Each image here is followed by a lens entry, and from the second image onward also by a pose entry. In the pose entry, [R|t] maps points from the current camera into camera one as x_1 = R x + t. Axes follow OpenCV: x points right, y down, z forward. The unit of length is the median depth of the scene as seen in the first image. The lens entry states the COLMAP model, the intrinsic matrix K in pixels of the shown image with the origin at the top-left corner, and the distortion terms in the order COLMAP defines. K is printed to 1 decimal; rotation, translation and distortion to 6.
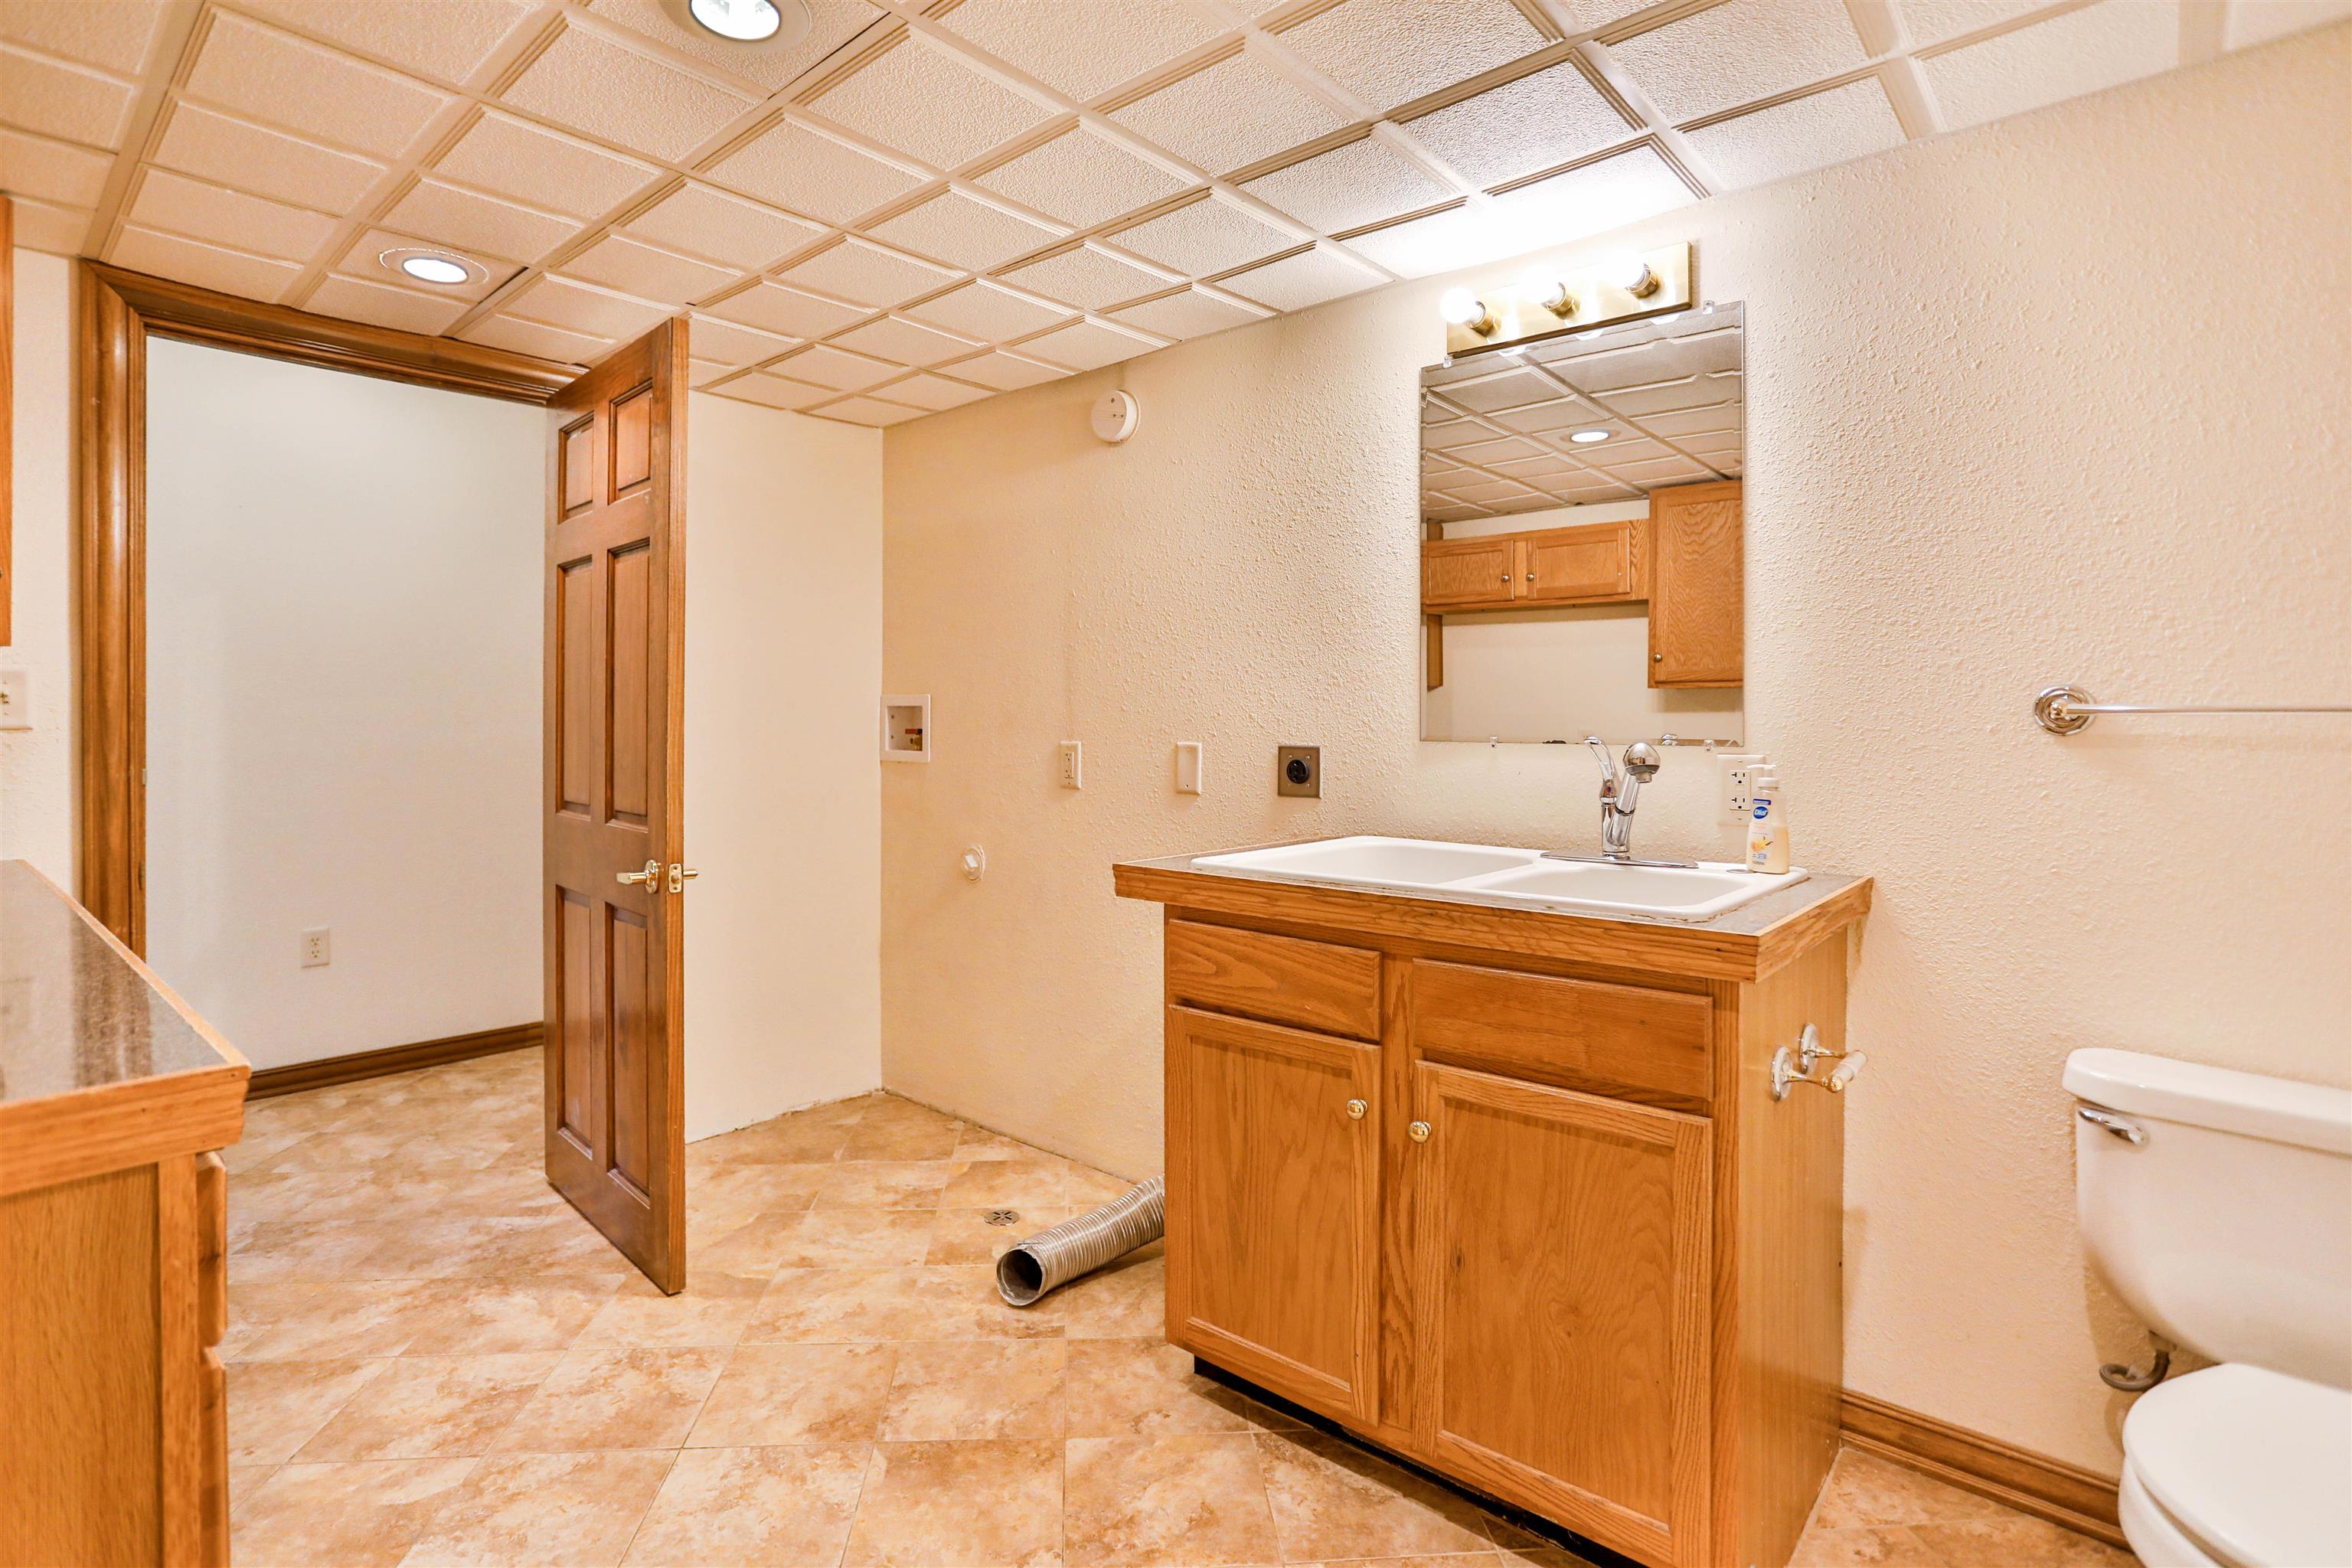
lens RADIAL K [[1139.0, 0, 1150.7], [0, 1139.0, 722.6], [0, 0, 1]] dist [-0.054967, 0.019458]
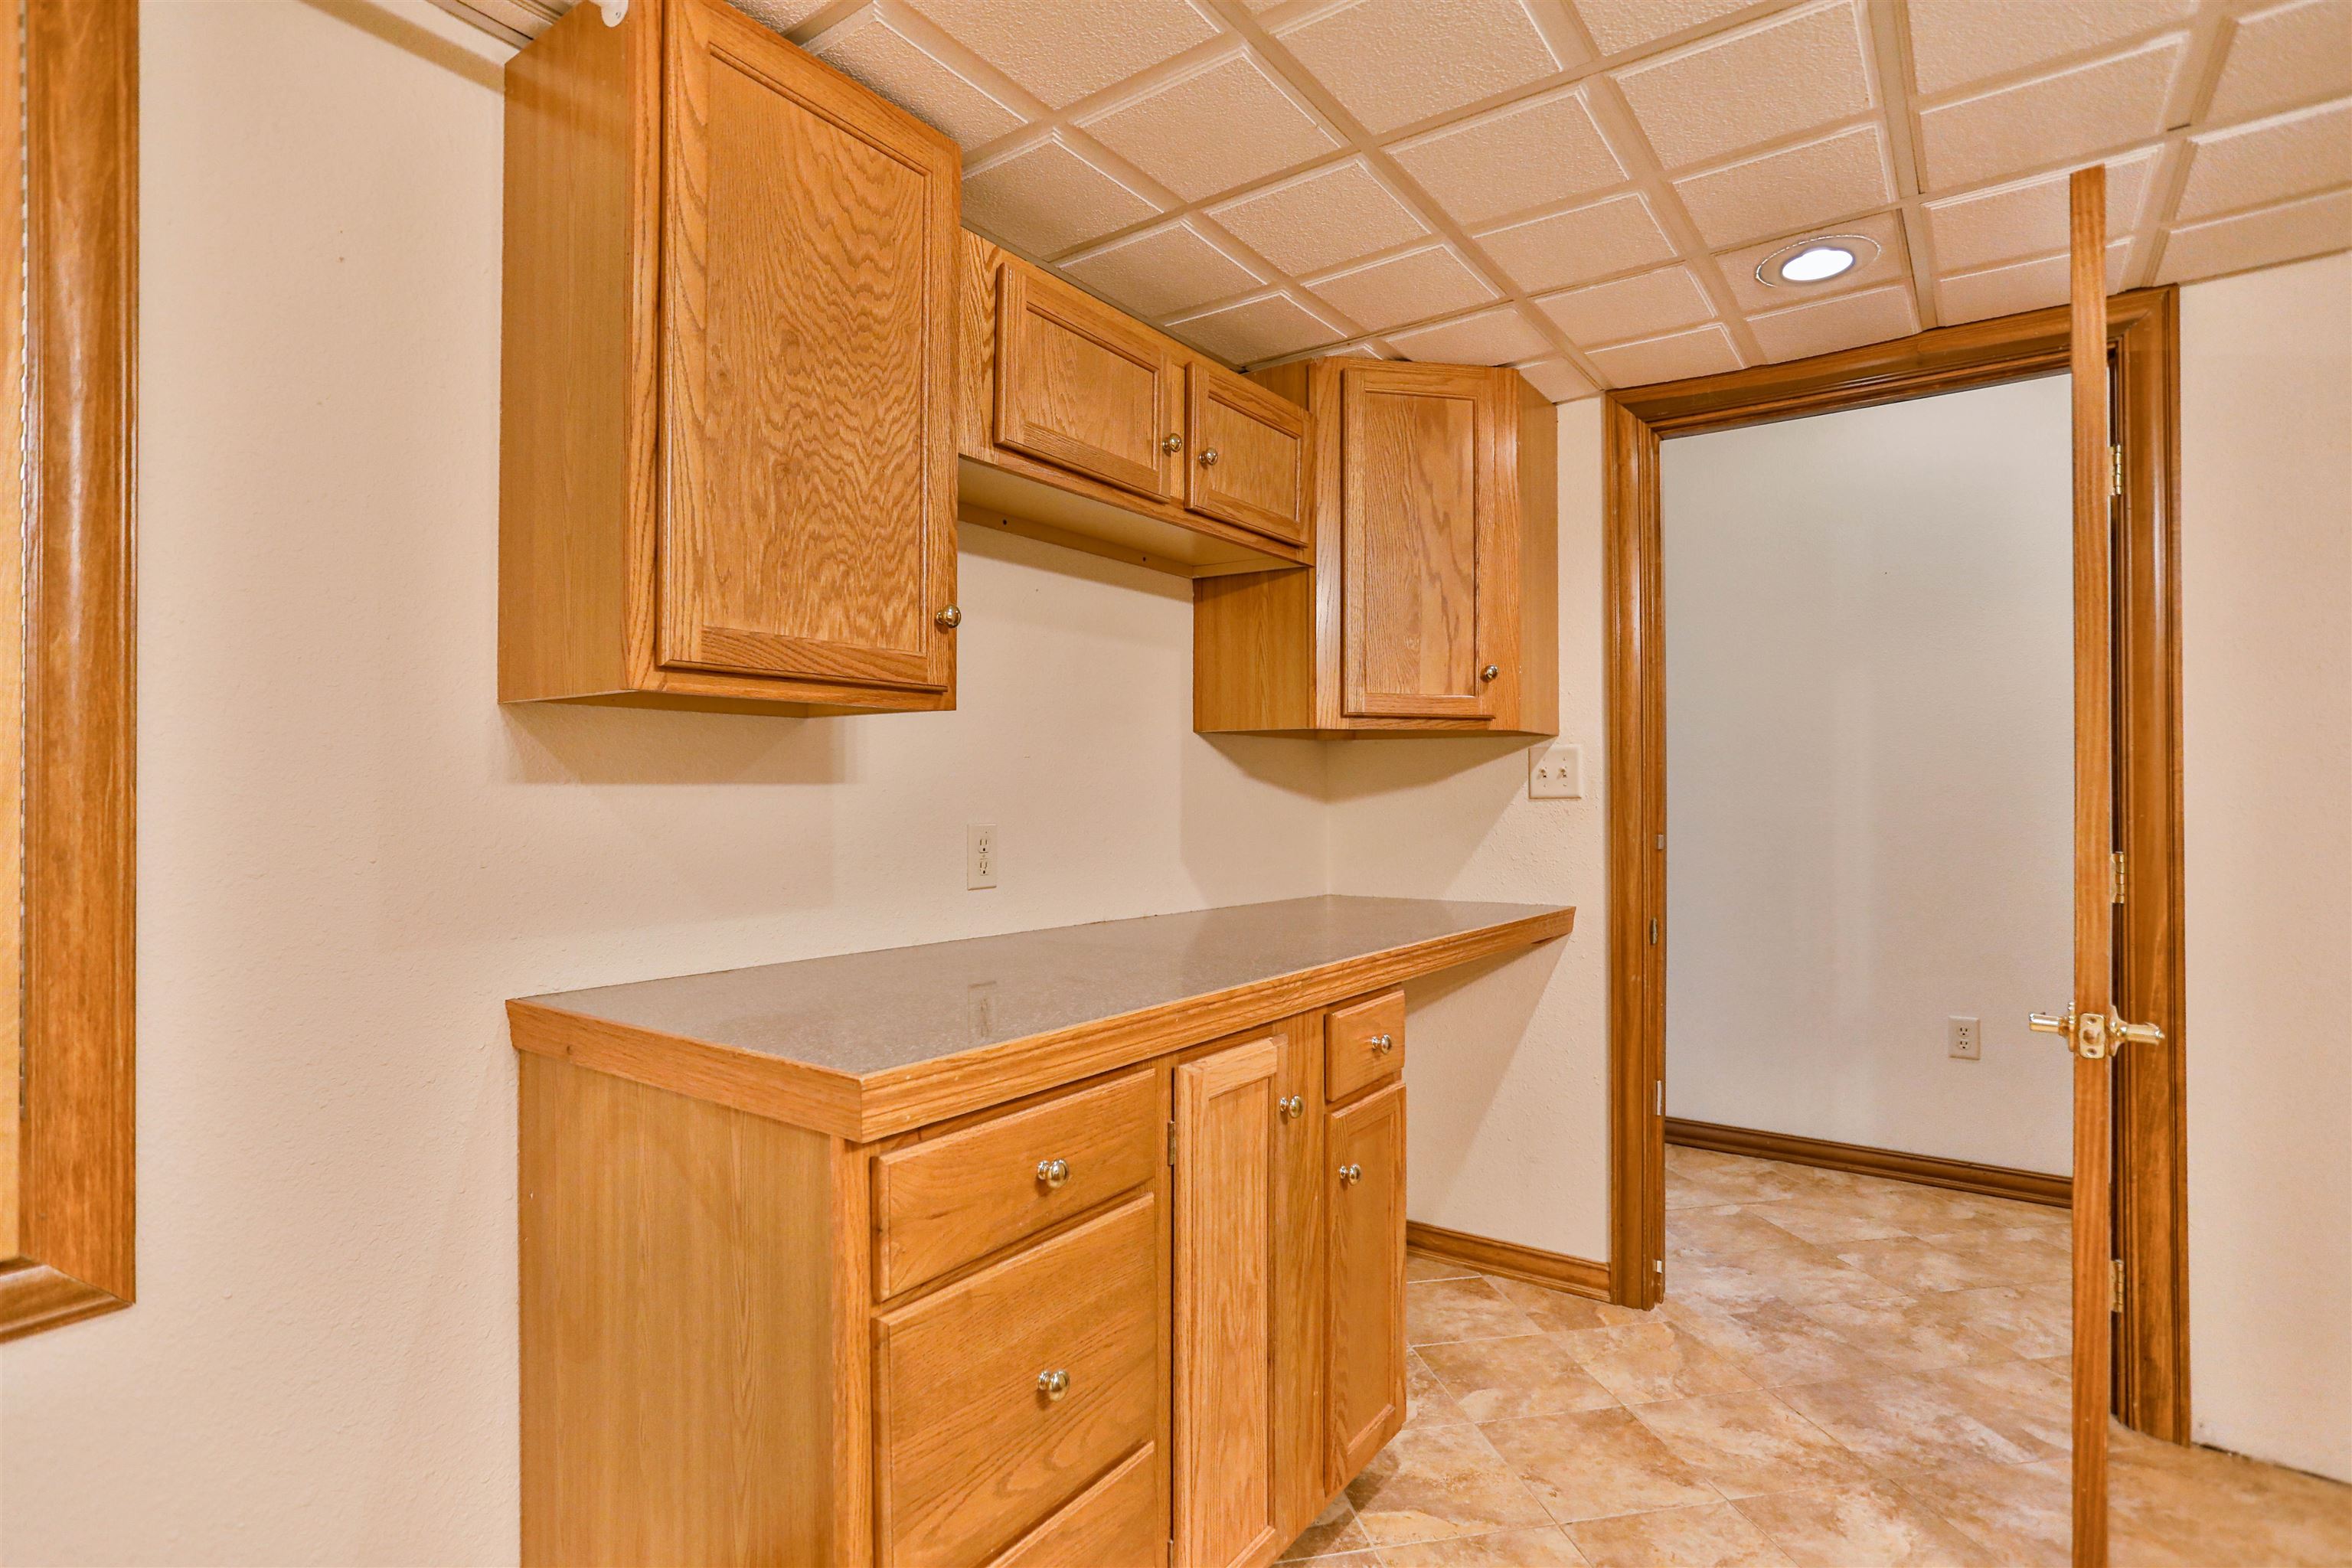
lens RADIAL K [[1139.0, 0, 1174.9], [0, 1139.0, 781.9], [0, 0, 1]] dist [-0.054967, 0.019458]
pose [[0.103823, -0.005258, -0.994582, 0.139055], [-0.003394, 0.999978, -0.005641, -0.002476], [0.994590, 0.003961, 0.103803, 0.376894]]
